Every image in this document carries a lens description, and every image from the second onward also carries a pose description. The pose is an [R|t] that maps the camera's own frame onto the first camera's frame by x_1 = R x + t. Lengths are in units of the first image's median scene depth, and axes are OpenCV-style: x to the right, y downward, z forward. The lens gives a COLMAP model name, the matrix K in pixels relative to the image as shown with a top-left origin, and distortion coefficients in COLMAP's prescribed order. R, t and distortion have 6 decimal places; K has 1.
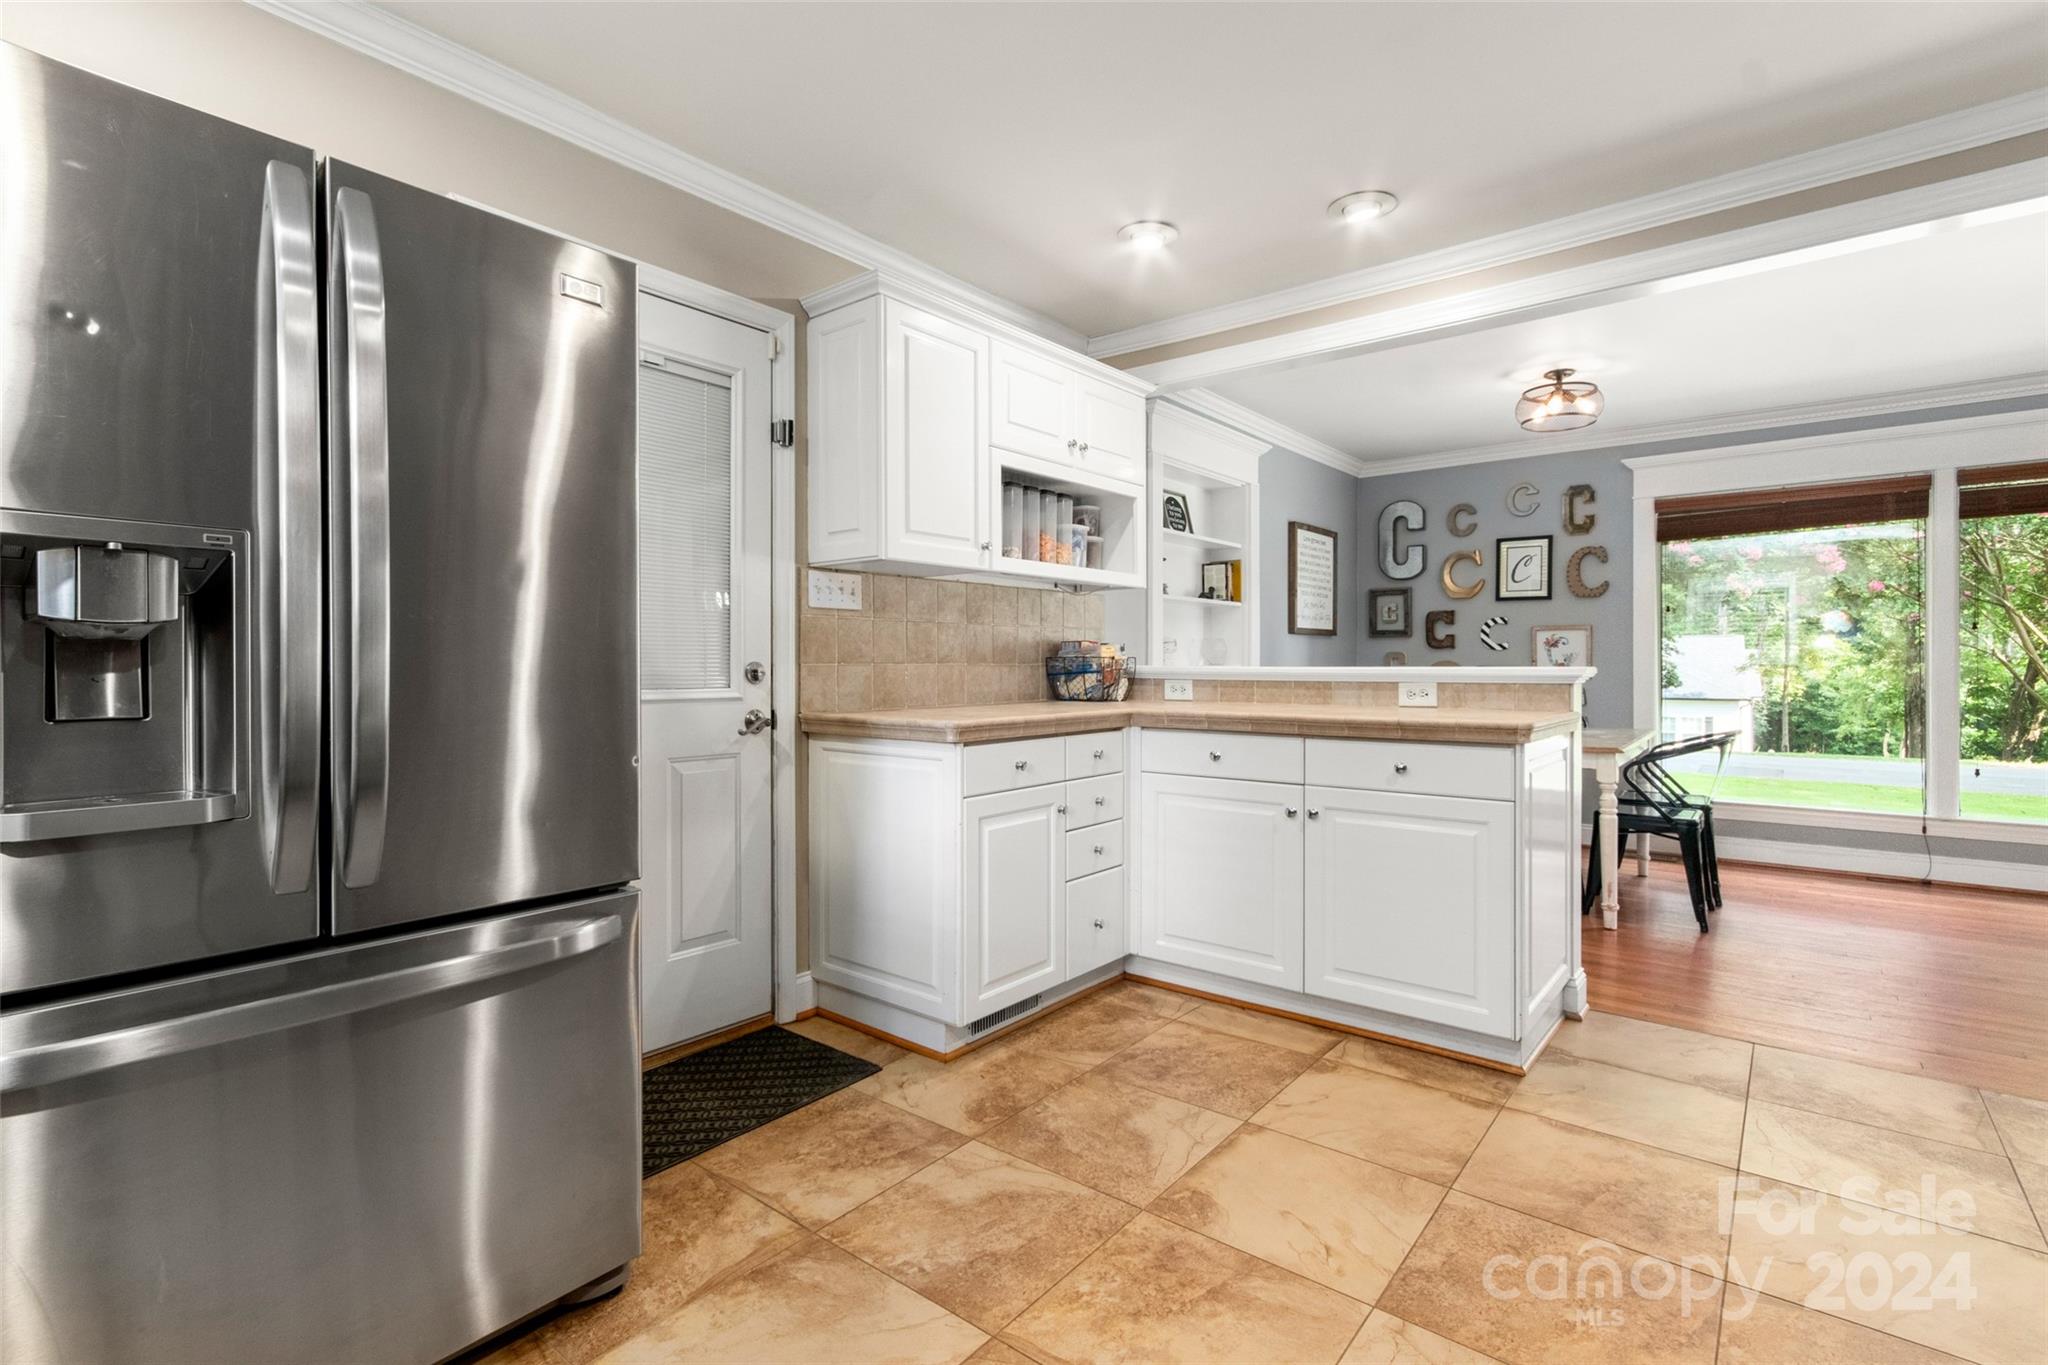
lens RADIAL K [[956.7, 0, 1037.2], [0, 956.7, 668.3], [0, 0, 1]] dist [0.007797, -0.001022]
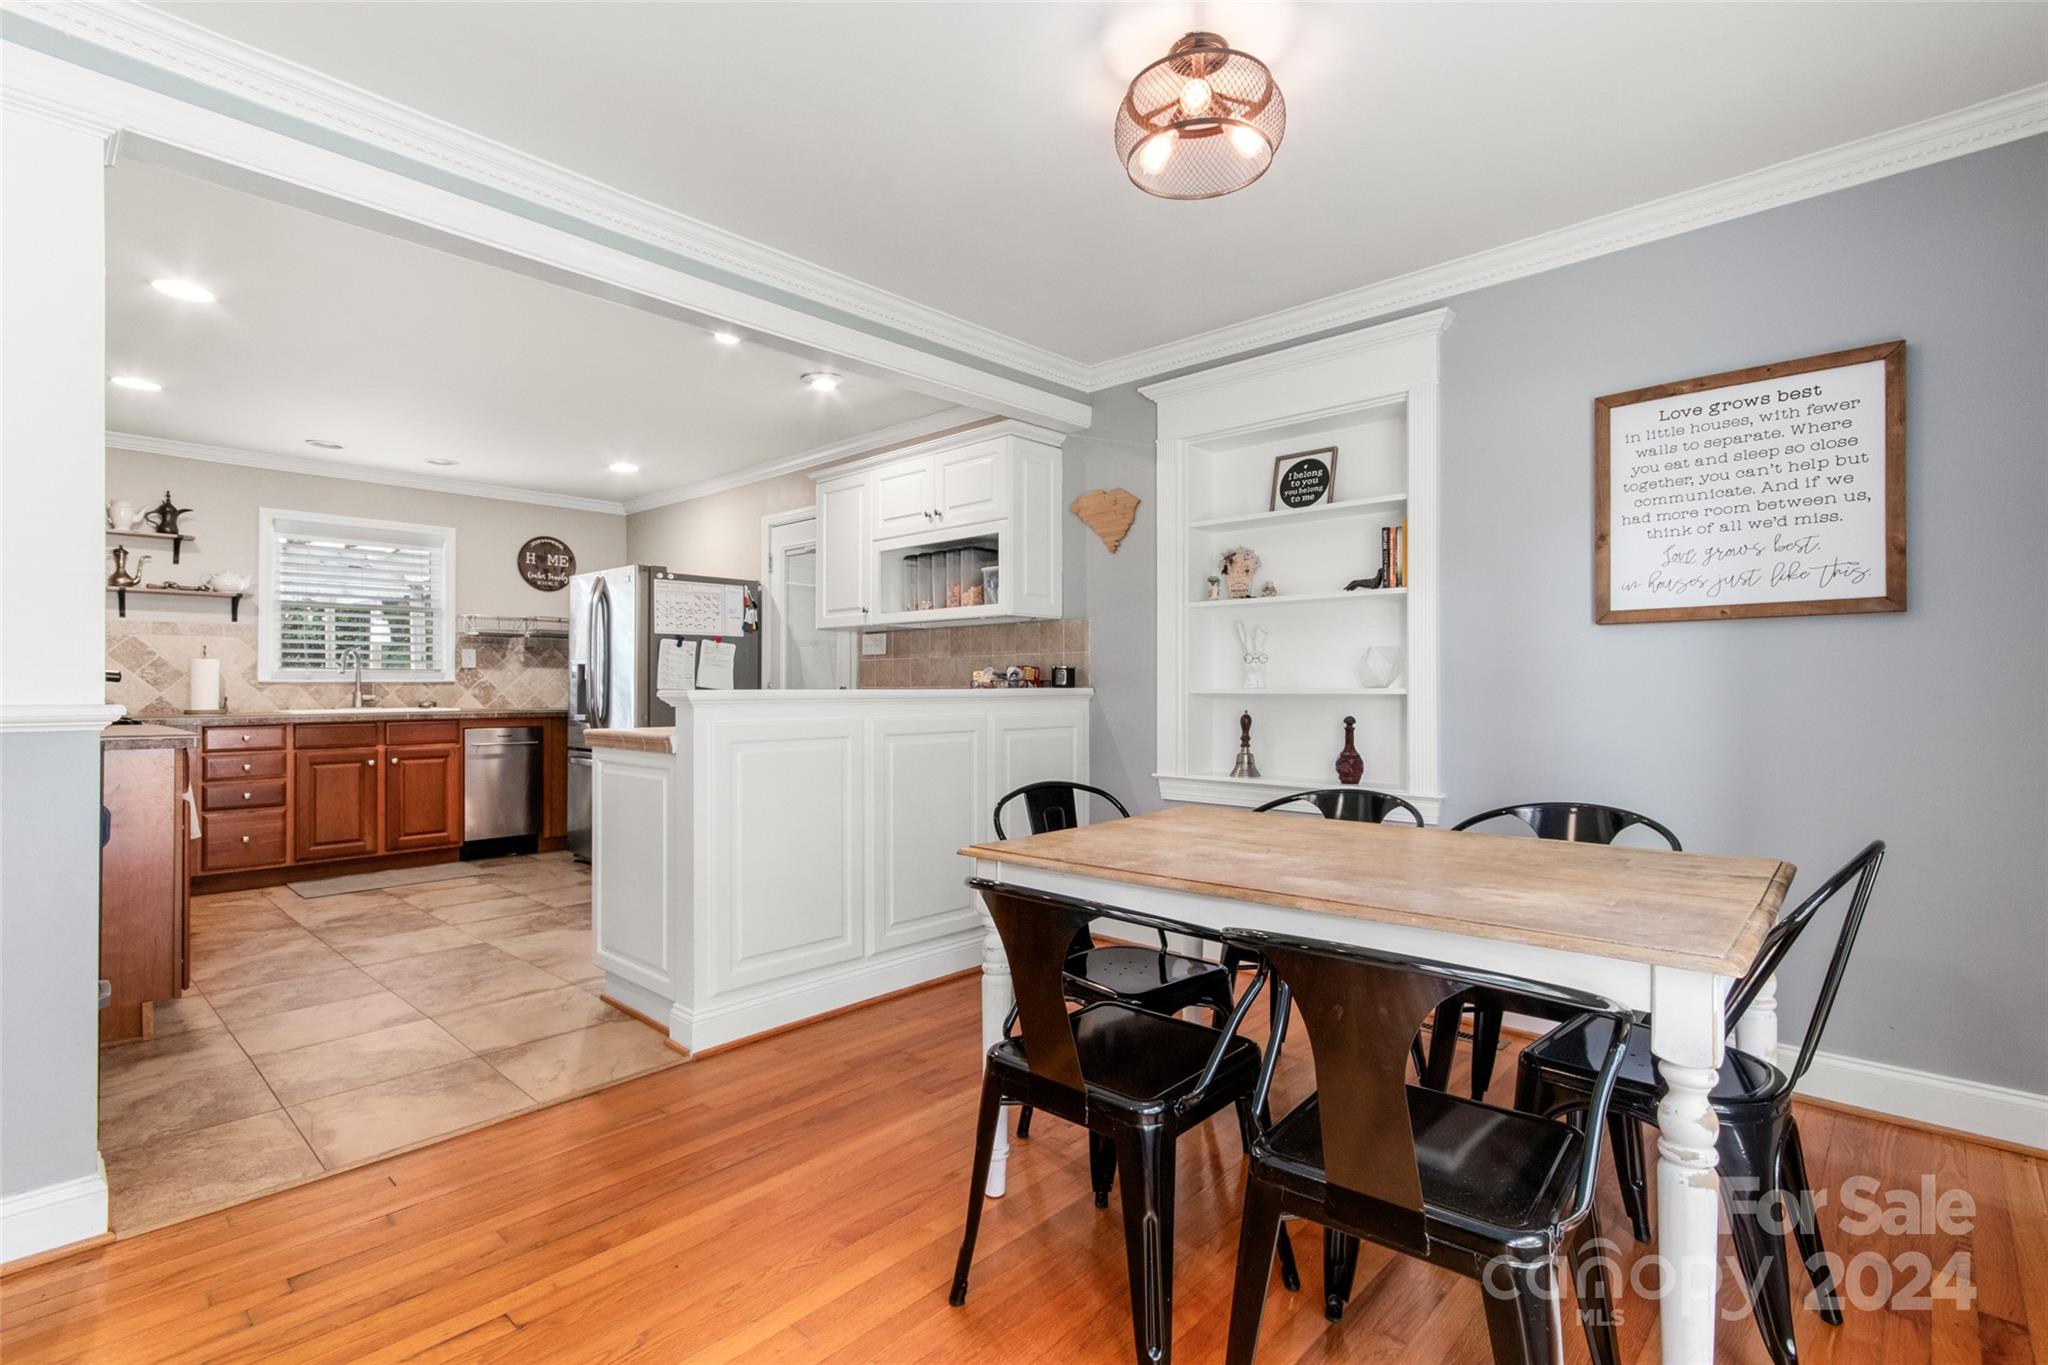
lens RADIAL K [[956.7, 0, 1025.5], [0, 956.7, 681.9], [0, 0, 1]] dist [0.007797, -0.001022]
pose [[-0.077898, -0.003542, -0.996955, 0.764444], [-0.001882, 0.999992, -0.003406, -0.004122], [0.996960, 0.001610, -0.077904, 0.722727]]
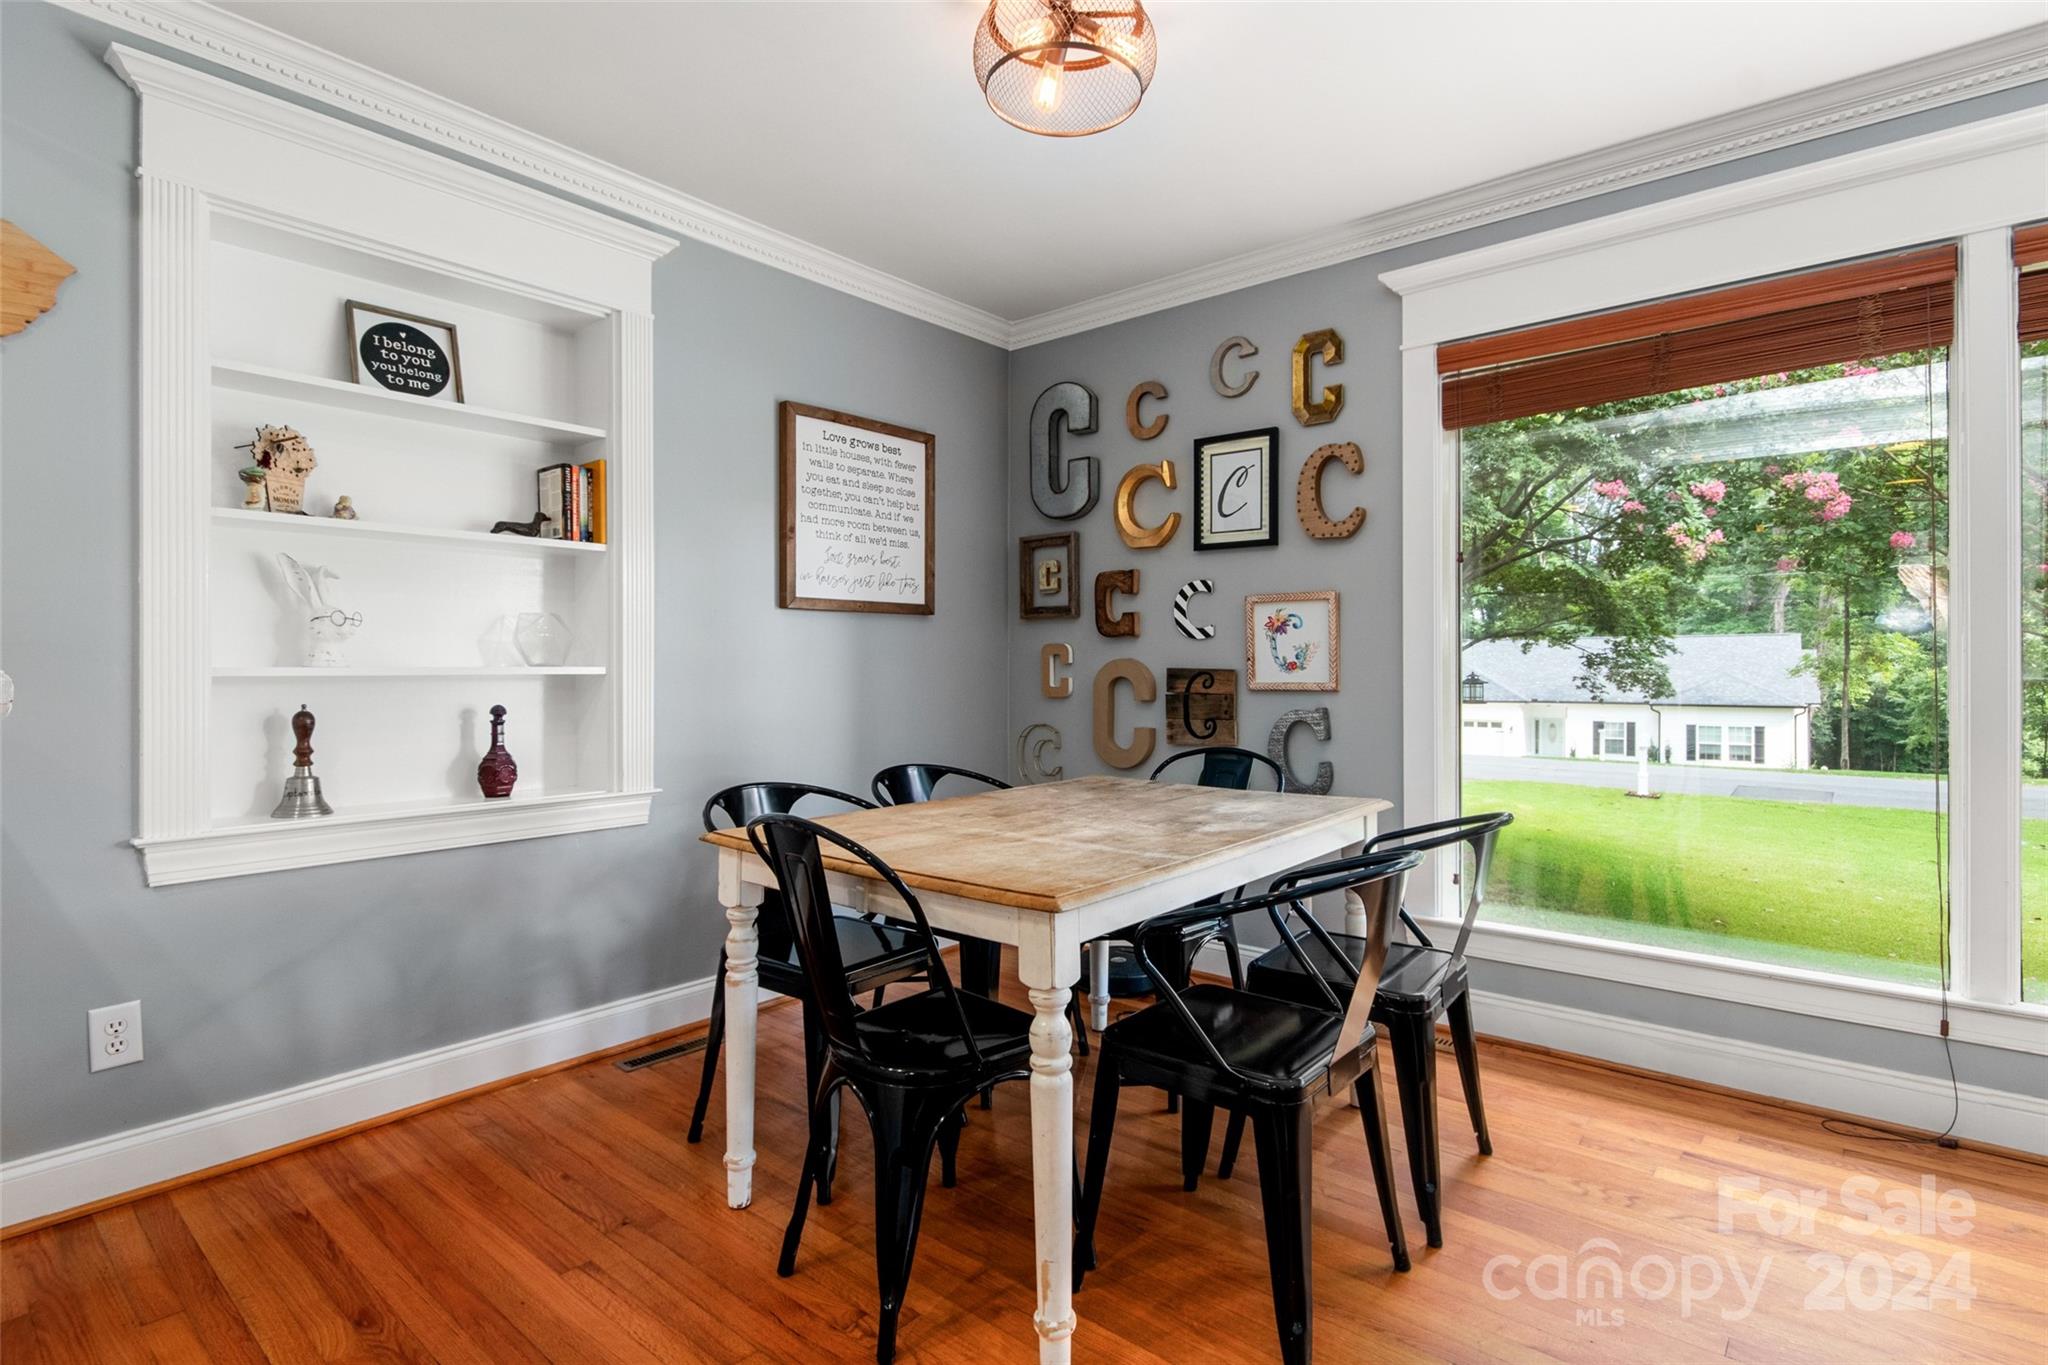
lens RADIAL K [[1017.9, 0, 1036.0], [0, 1017.9, 667.9], [0, 0, 1]] dist [-0.003632, -0.000475]
pose [[0.999798, -0.000022, -0.020074, 0.409192], [-0.000038, 0.999996, -0.002971, -0.000735], [0.020074, 0.002972, 0.999794, 0.416937]]
